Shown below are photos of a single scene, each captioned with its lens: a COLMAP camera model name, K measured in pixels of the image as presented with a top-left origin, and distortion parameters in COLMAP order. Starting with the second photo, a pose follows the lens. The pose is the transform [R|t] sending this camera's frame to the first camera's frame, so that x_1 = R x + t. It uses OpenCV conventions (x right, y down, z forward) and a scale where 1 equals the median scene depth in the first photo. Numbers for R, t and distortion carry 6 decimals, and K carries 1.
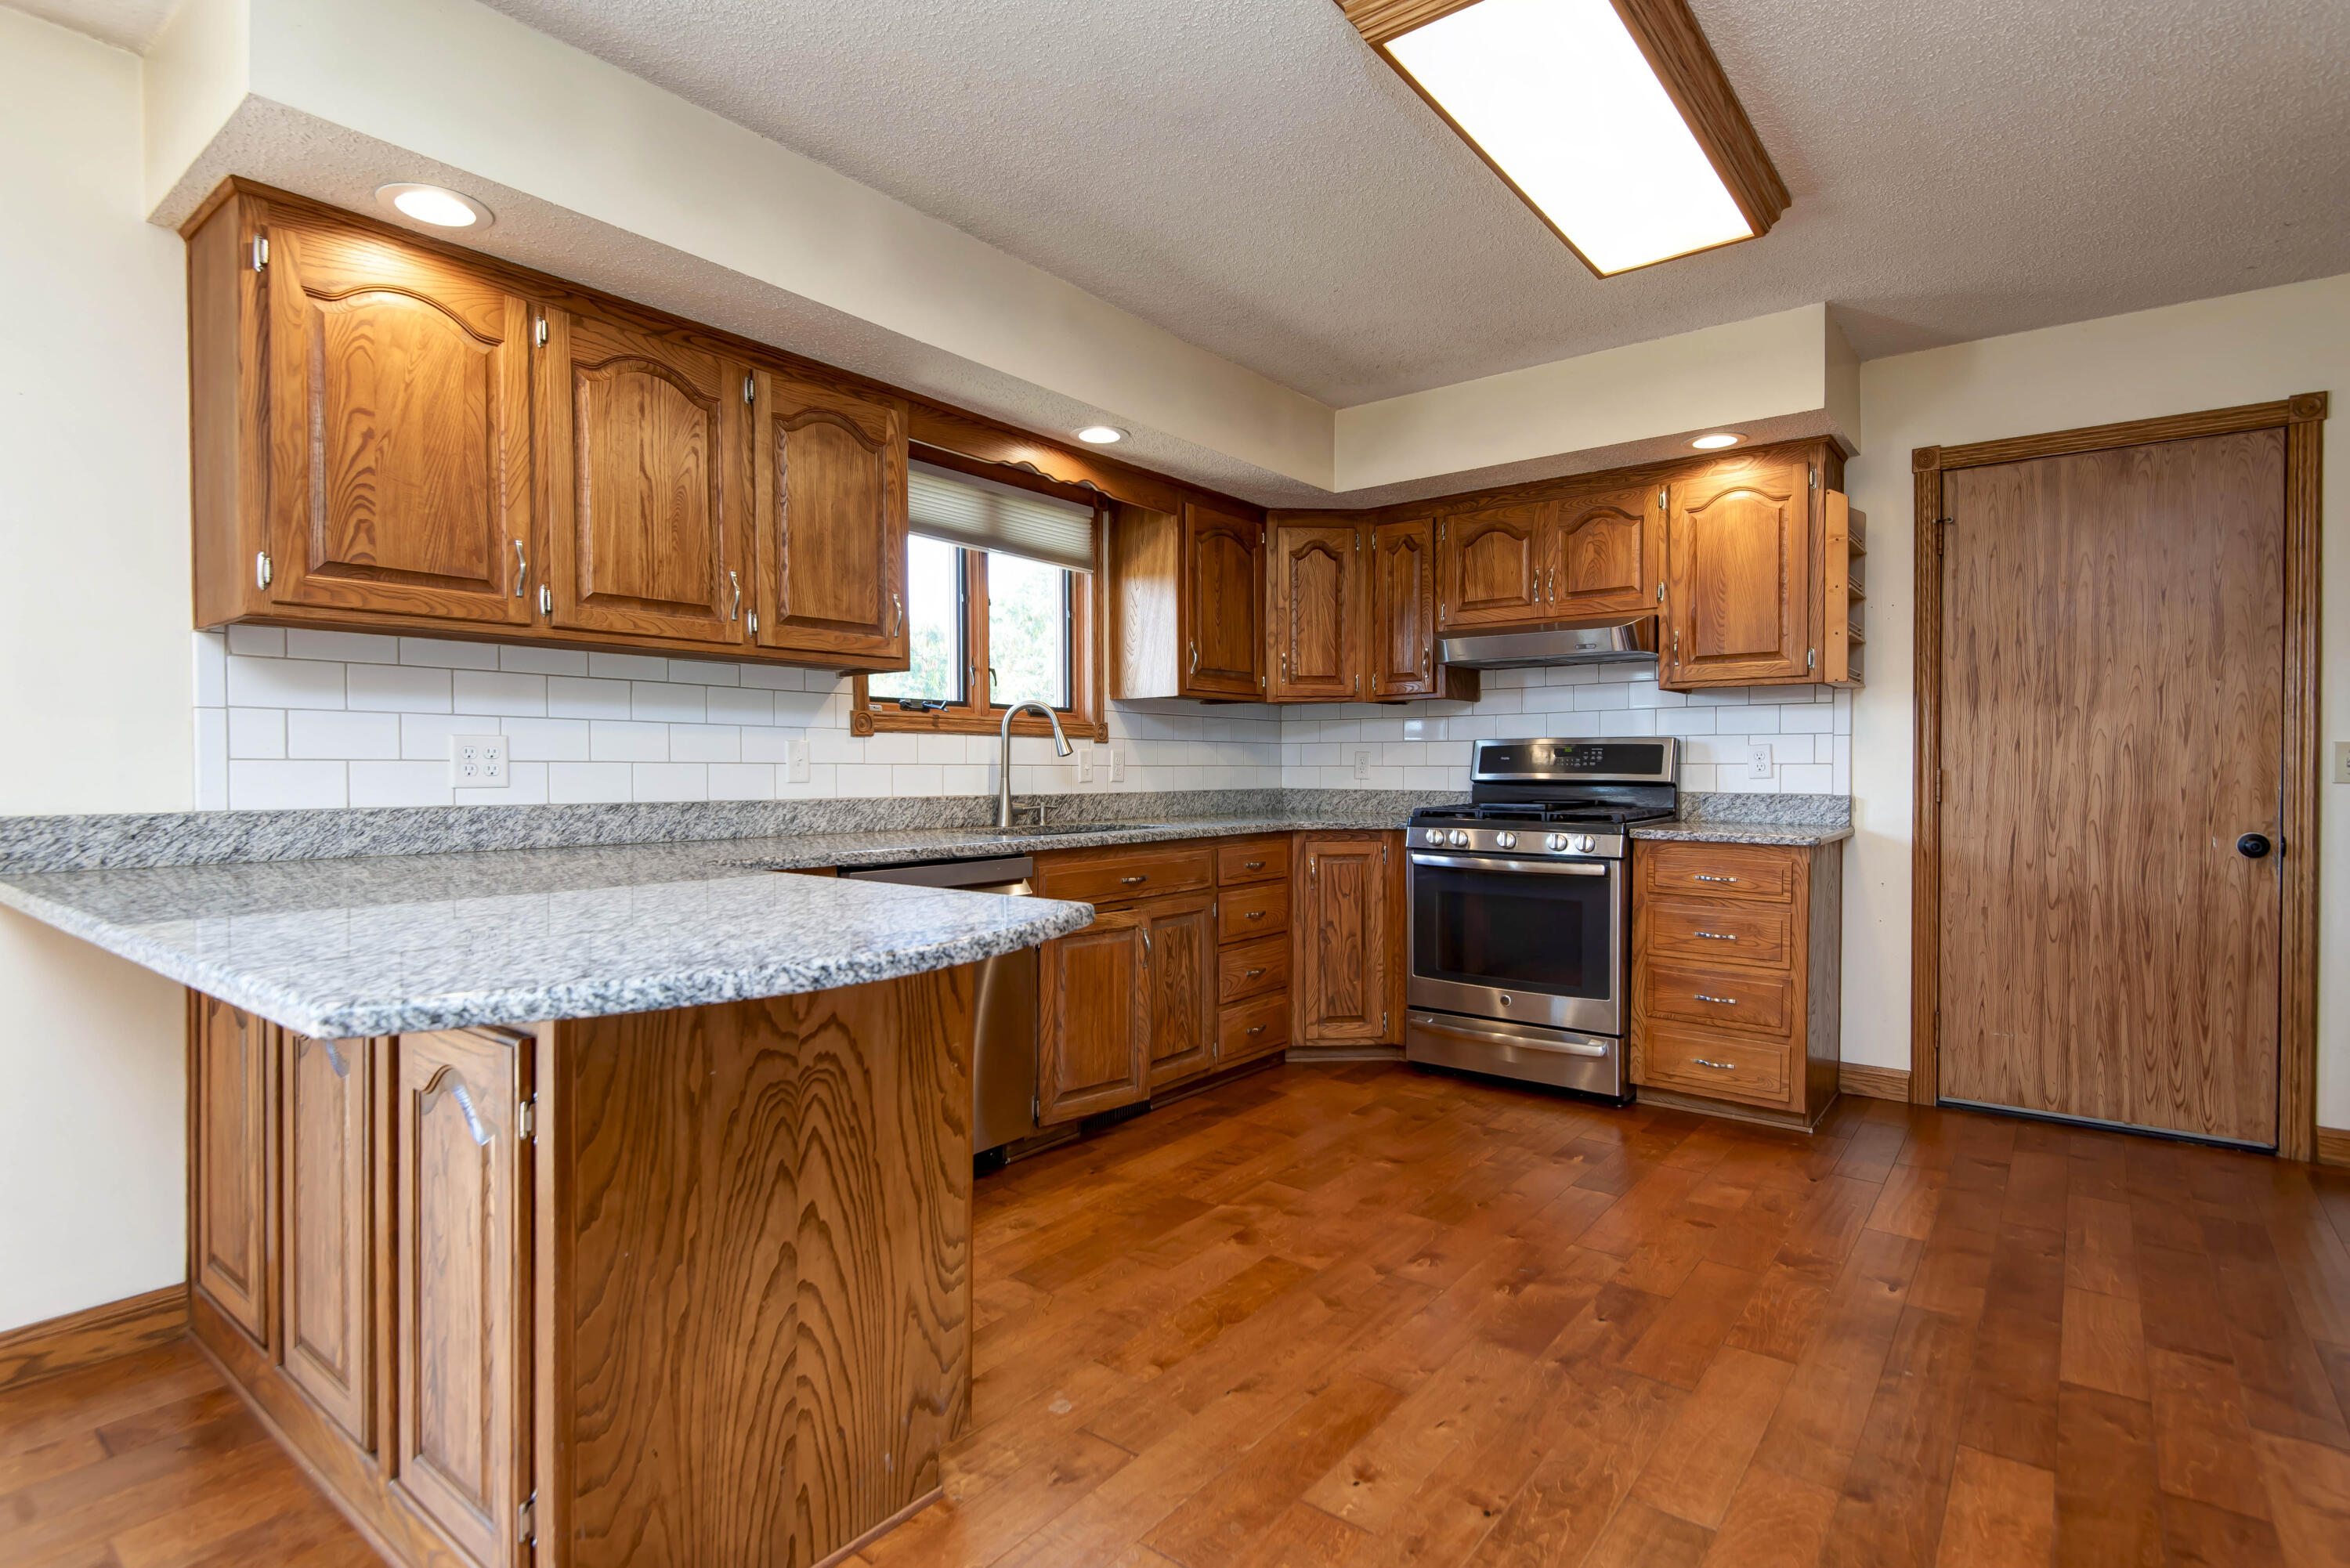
lens RADIAL K [[1182.5, 0, 1176.5], [0, 1182.5, 780.9], [0, 0, 1]] dist [-0.005030, -0.003178]
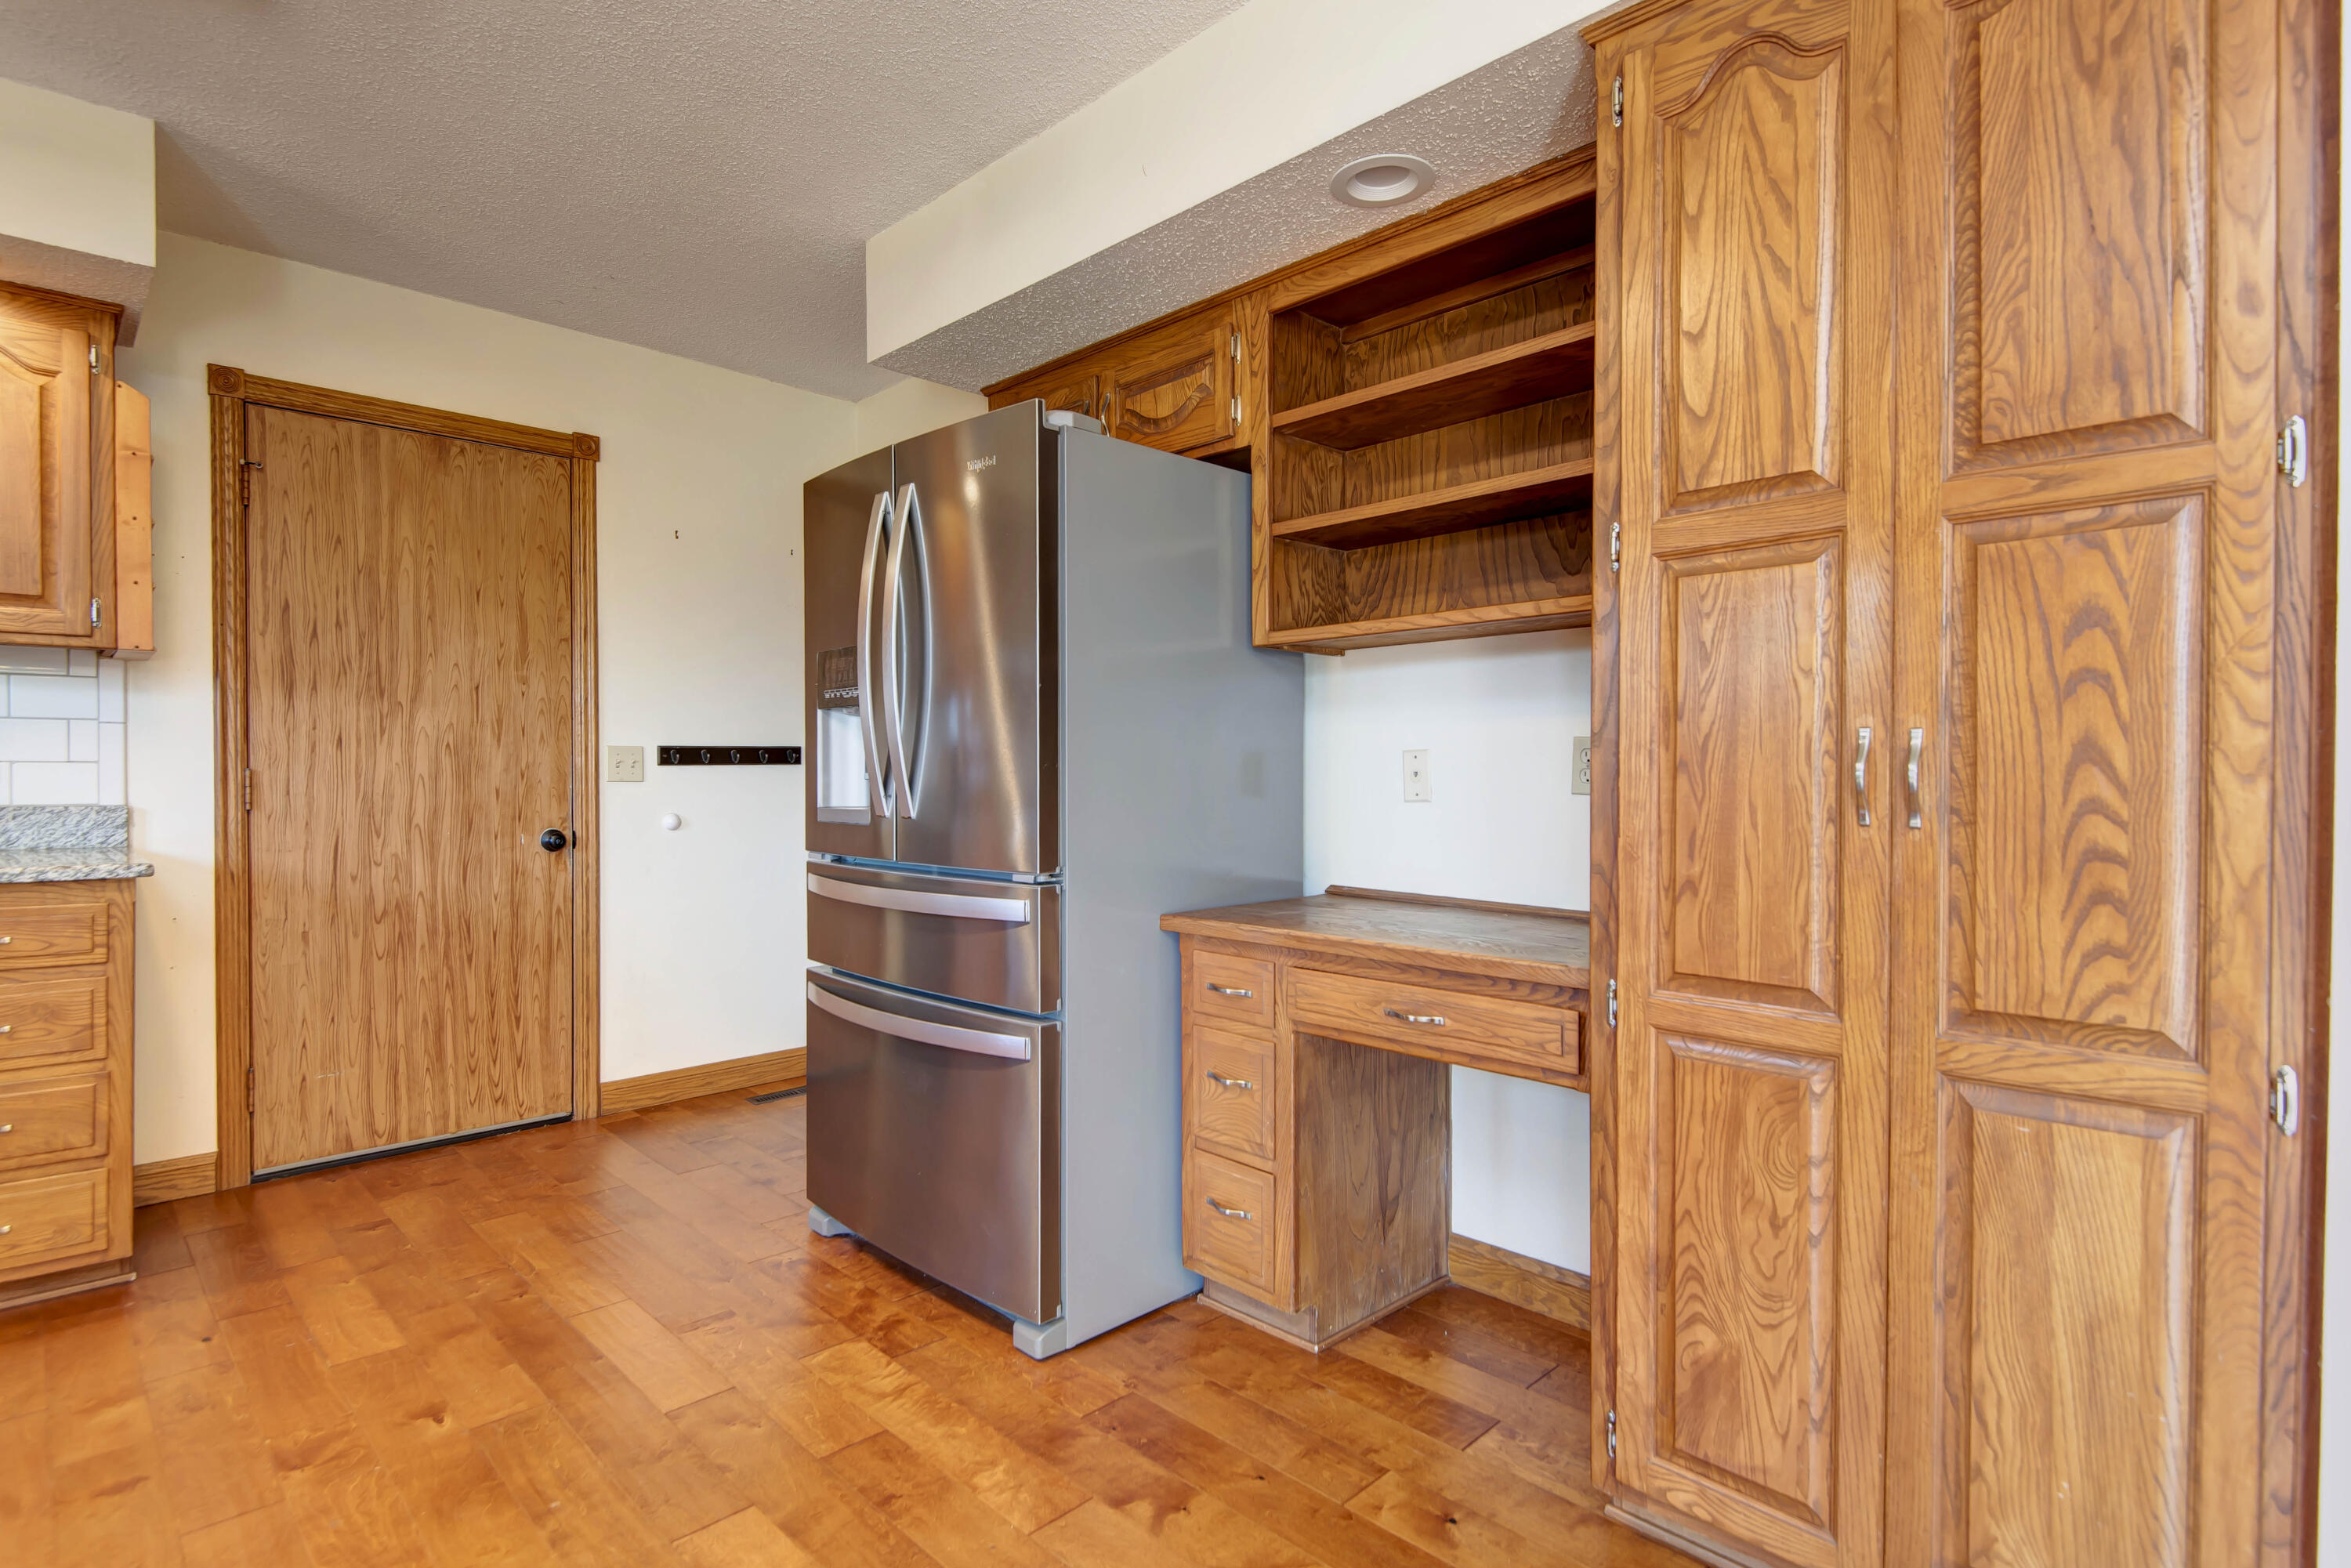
lens RADIAL K [[1183.1, 0, 1178.8], [0, 1183.1, 783.4], [0, 0, 1]] dist [-0.005030, -0.003178]
pose [[0.126321, -0.011779, 0.991919, -0.081415], [0.008547, 0.999905, 0.010786, -0.003812], [-0.991953, 0.007115, 0.126410, 0.277568]]
